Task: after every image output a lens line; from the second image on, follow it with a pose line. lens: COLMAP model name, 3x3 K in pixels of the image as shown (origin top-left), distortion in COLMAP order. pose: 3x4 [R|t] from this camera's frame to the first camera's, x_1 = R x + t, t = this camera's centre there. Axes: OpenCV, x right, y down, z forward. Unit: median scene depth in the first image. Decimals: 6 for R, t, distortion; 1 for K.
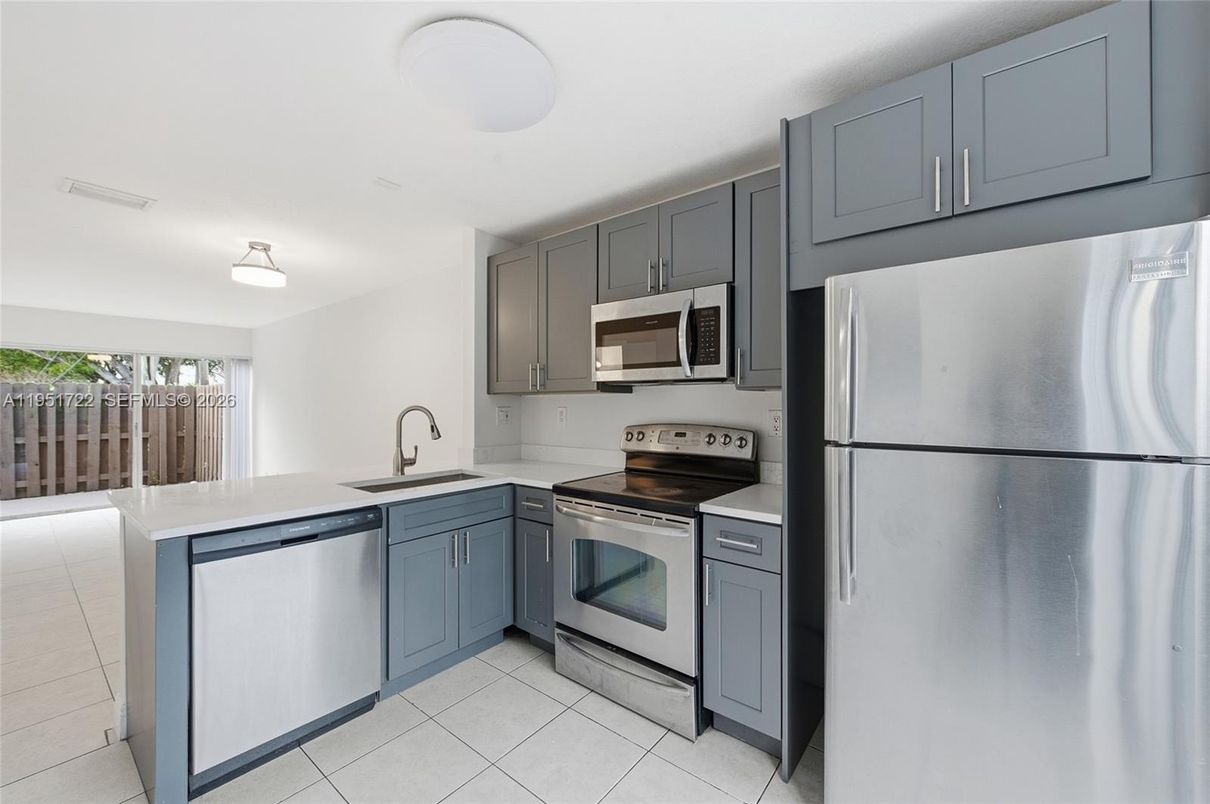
lens RADIAL K [[479.5, 0, 605.0], [0, 479.5, 402.0], [0, 0, 1]] dist [-0.000692, -0.000111]
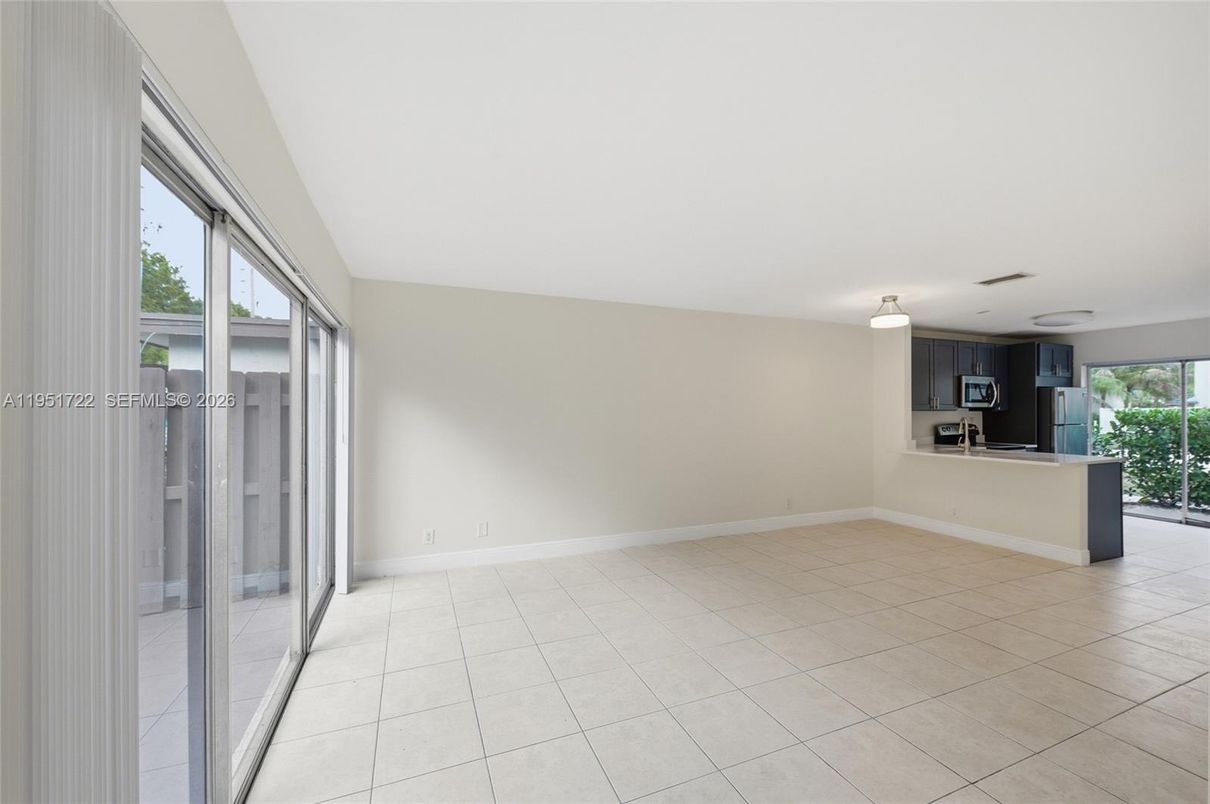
lens RADIAL K [[477.0, 0, 603.7], [0, 477.0, 408.9], [0, 0, 1]] dist [-0.001613, -0.000479]
pose [[0.487933, 0.003592, 0.872874, -3.312572], [-0.004616, 0.999988, -0.001534, -0.021768], [-0.872869, -0.003280, 0.487944, 1.537544]]
